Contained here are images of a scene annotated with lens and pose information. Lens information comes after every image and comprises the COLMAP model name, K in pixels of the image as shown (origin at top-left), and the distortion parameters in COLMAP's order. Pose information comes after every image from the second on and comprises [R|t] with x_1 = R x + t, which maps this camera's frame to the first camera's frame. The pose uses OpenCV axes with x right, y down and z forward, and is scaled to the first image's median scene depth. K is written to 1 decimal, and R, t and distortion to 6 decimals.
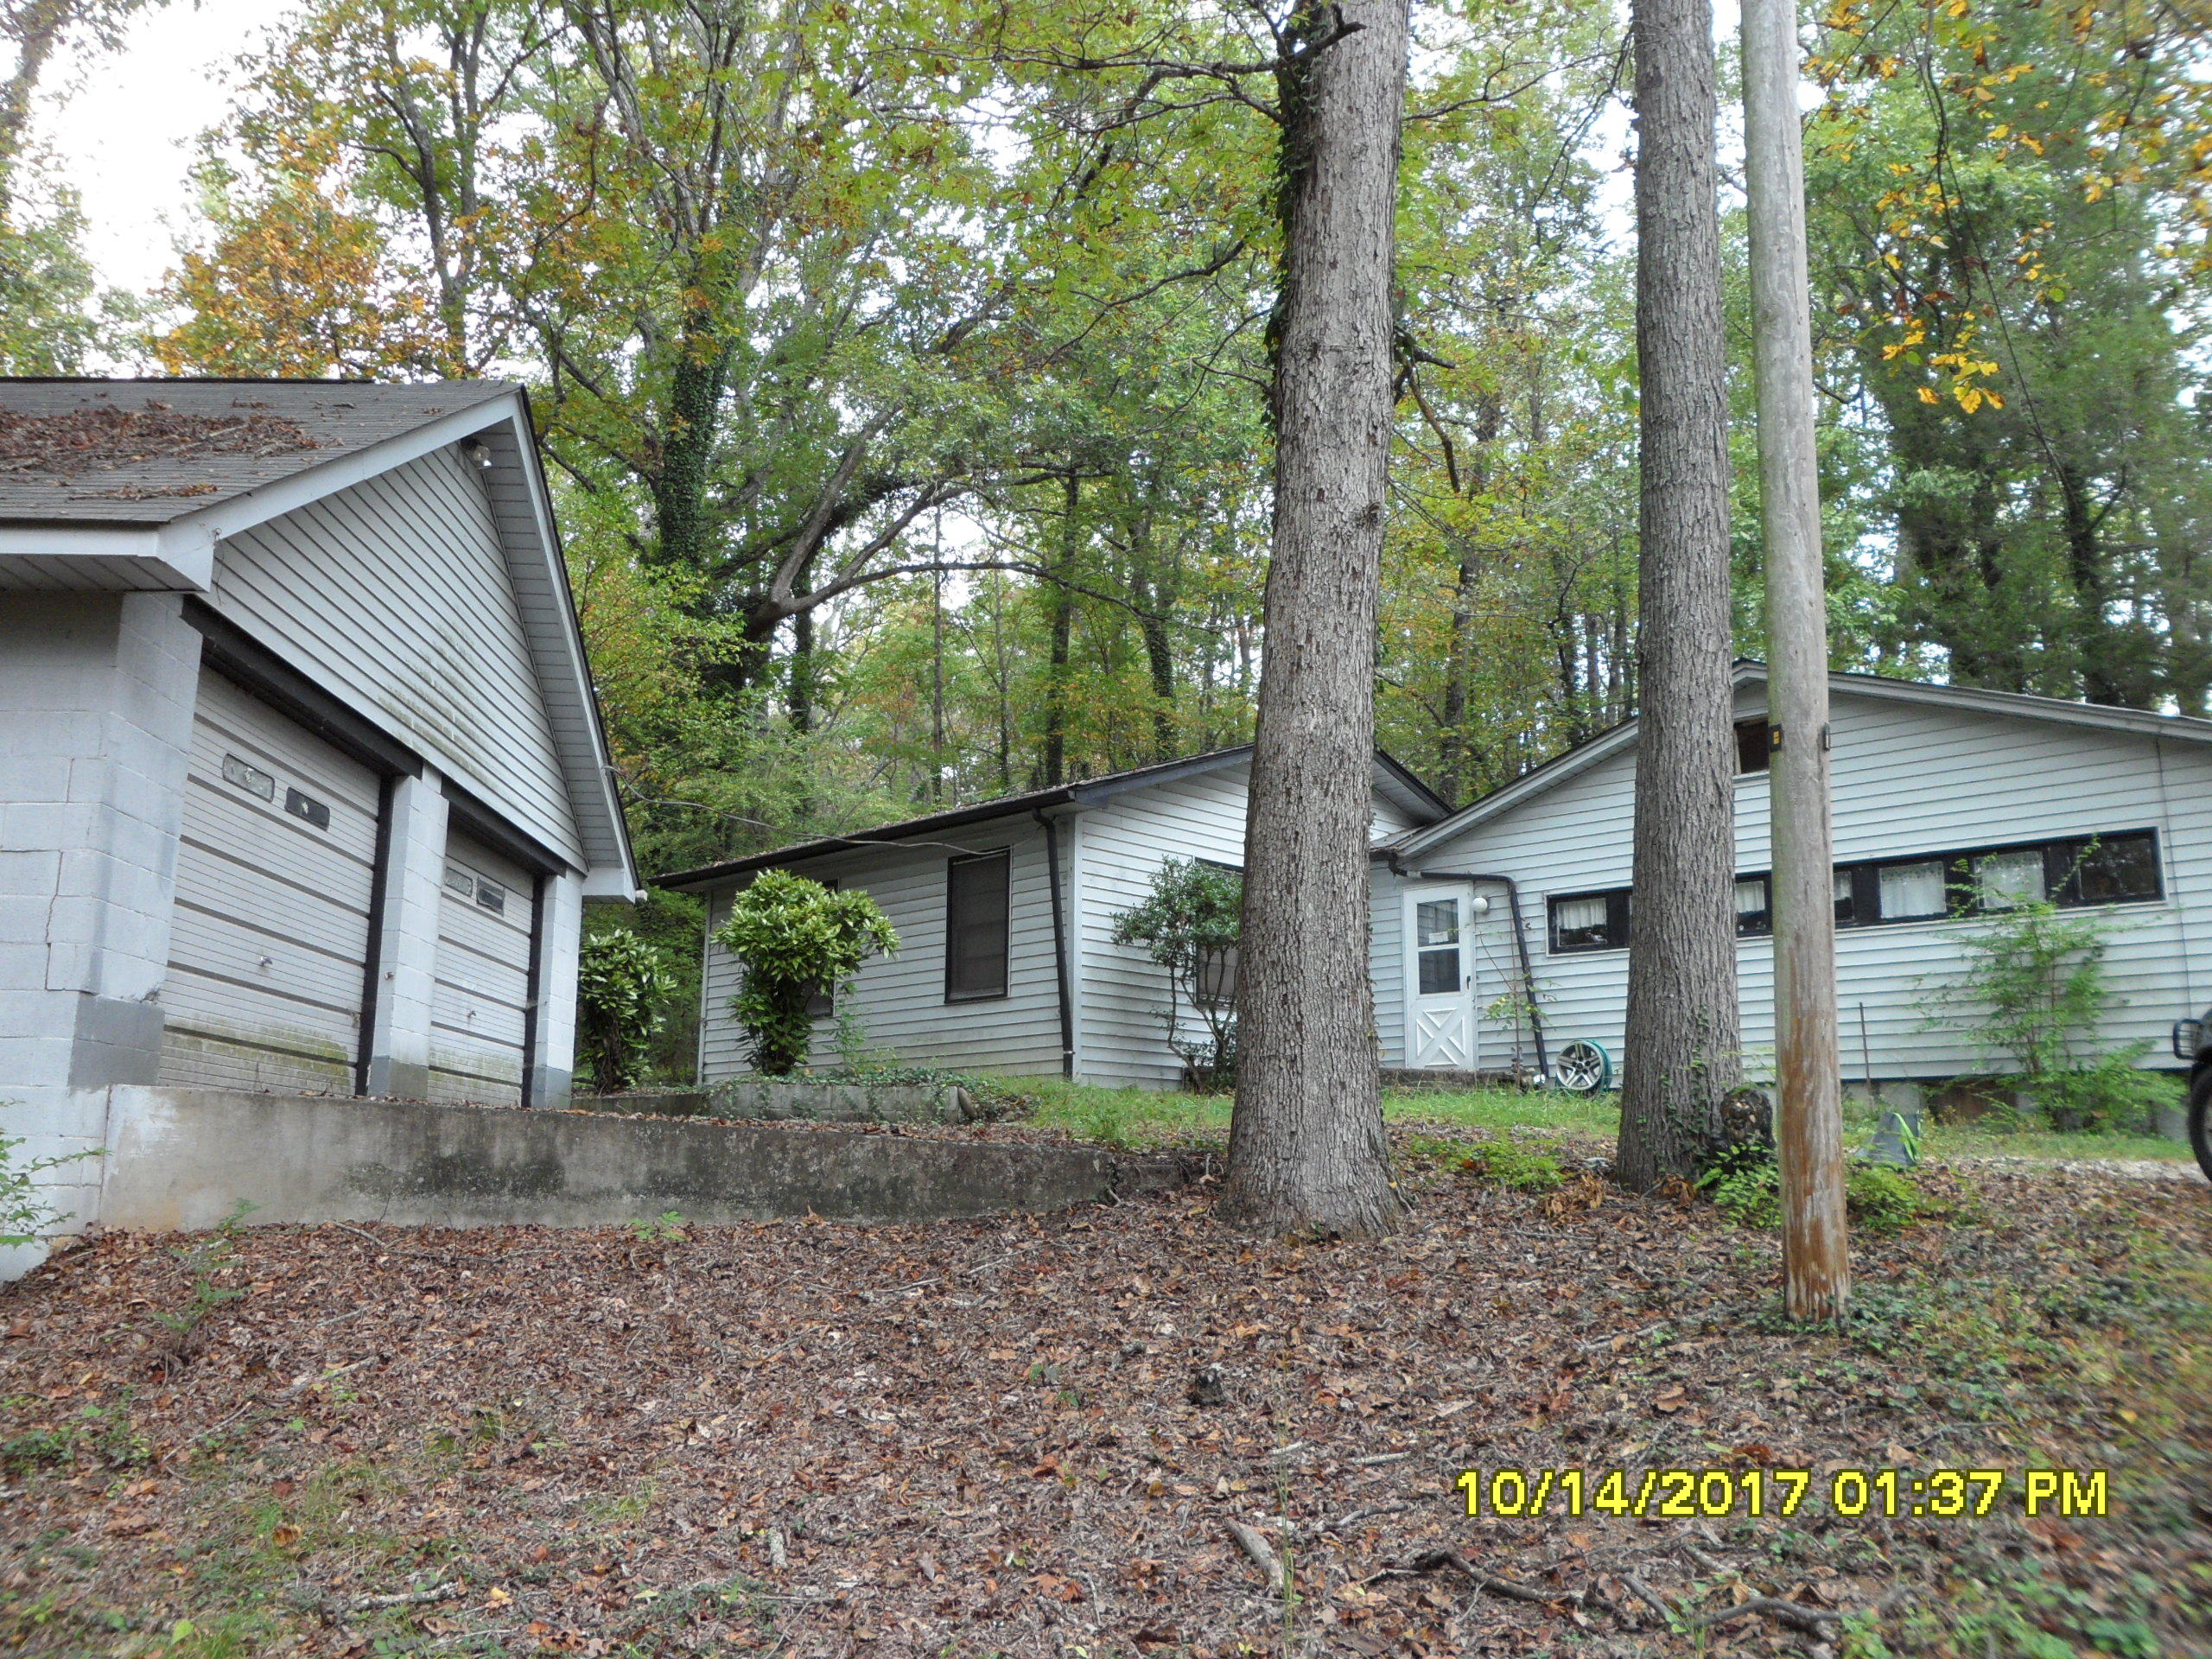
lens RADIAL K [[1798.1, 0, 1100.7], [0, 1798.1, 828.1], [0, 0, 1]] dist [-0.025300, 0.020068]
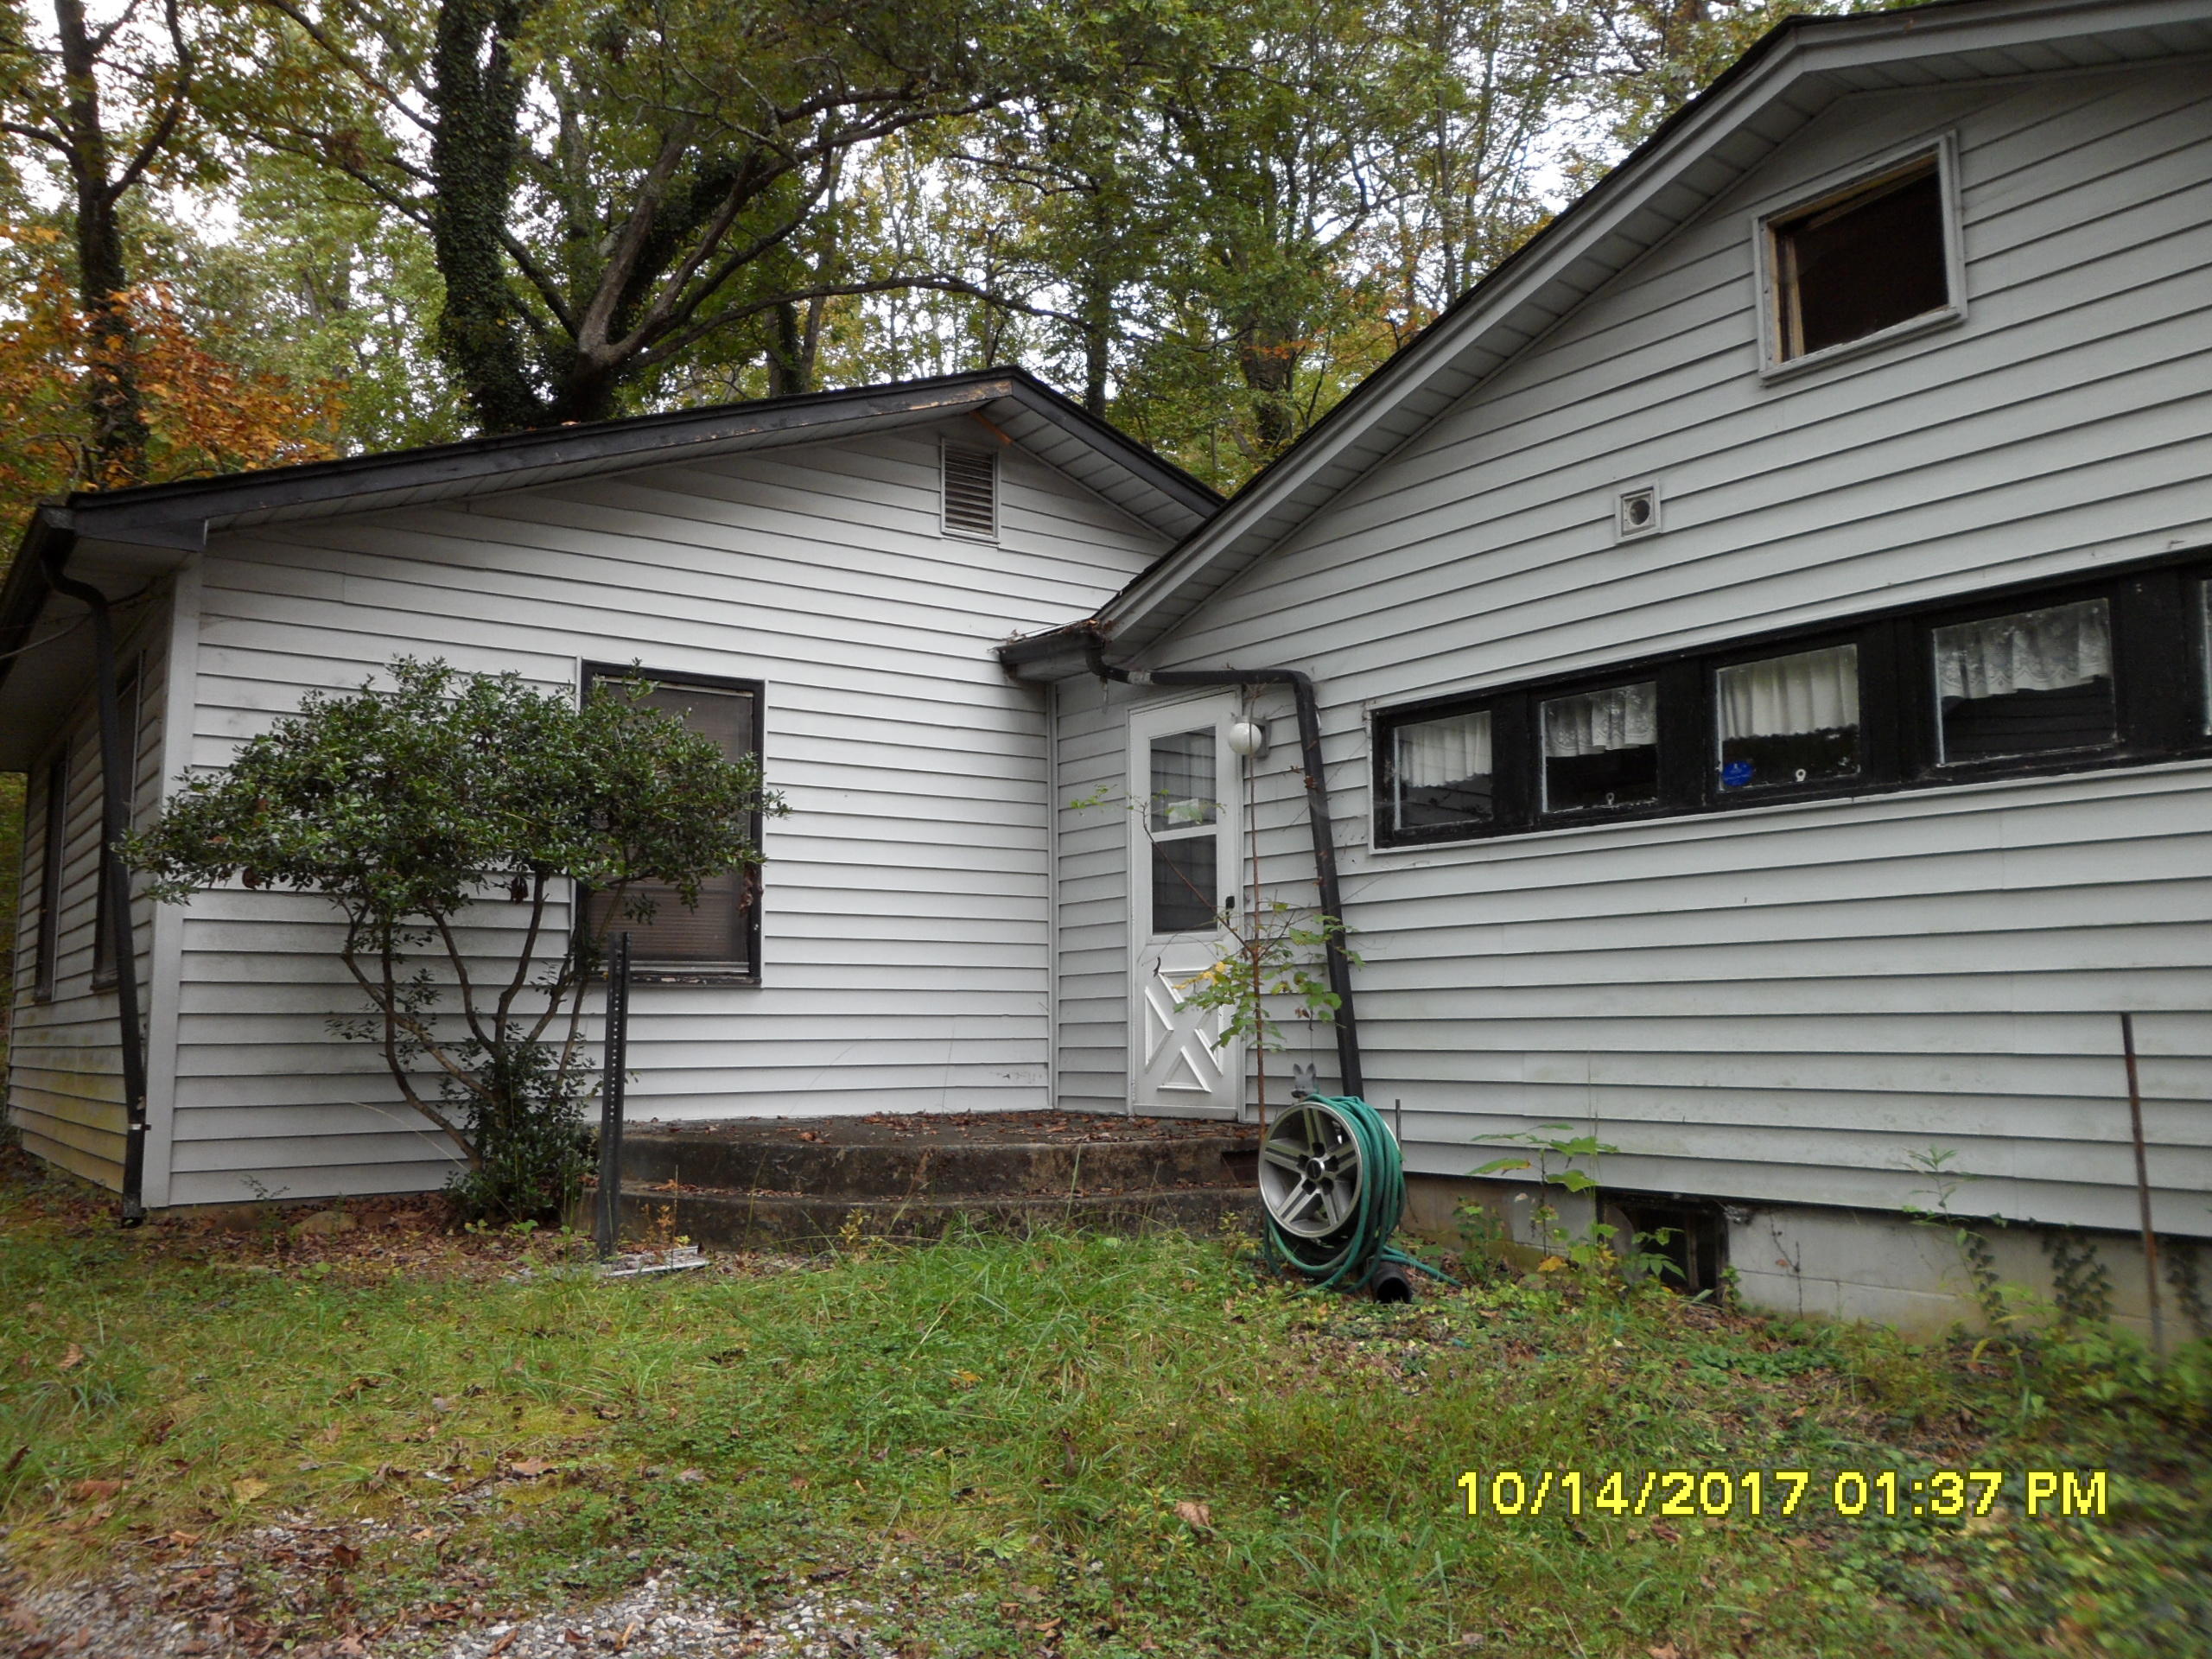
lens RADIAL K [[1798.1, 0, 1107.7], [0, 1798.1, 822.5], [0, 0, 1]] dist [-0.025300, 0.020068]
pose [[0.984821, -0.030473, -0.170877, 0.258281], [0.044398, 0.995943, 0.078271, 0.027669], [0.167799, -0.084670, 0.982178, 0.564111]]
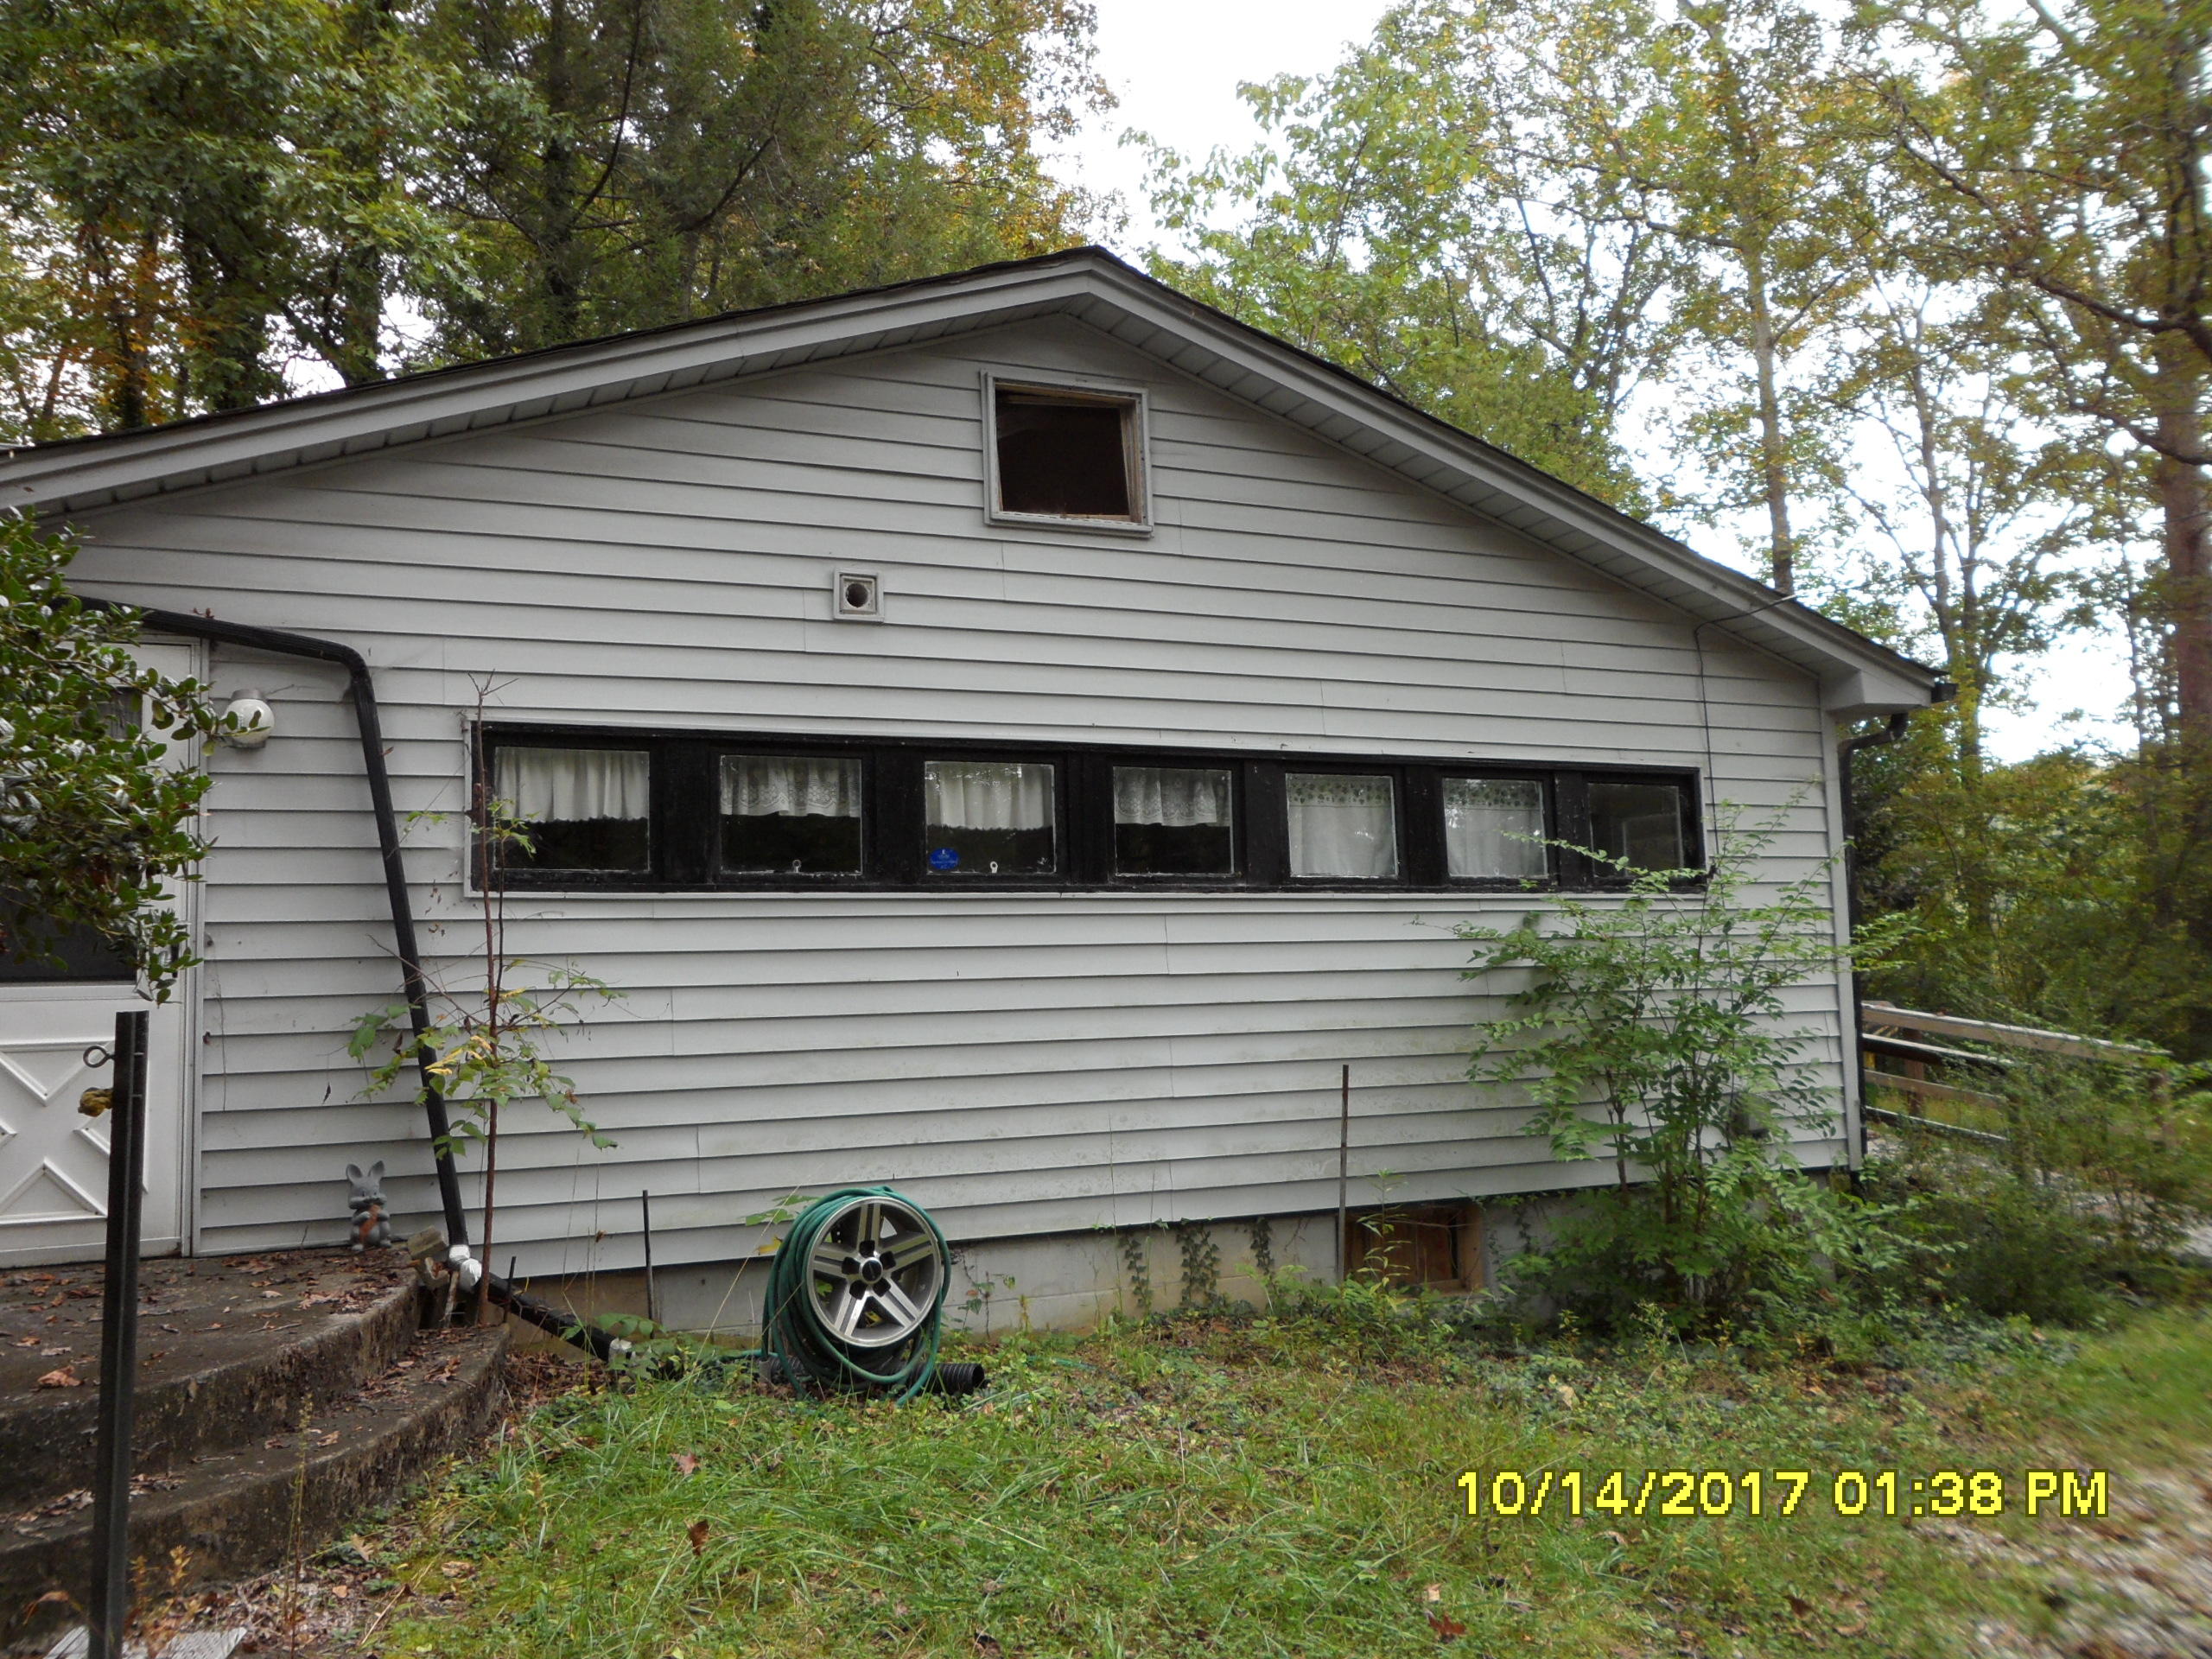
lens RADIAL K [[1798.1, 0, 1107.6], [0, 1798.1, 819.4], [0, 0, 1]] dist [-0.025300, 0.020068]
pose [[0.382470, 0.069636, 0.921340, -0.027135], [-0.151457, 0.988393, -0.011831, 0.041767], [-0.911470, -0.135018, 0.388578, 0.745896]]
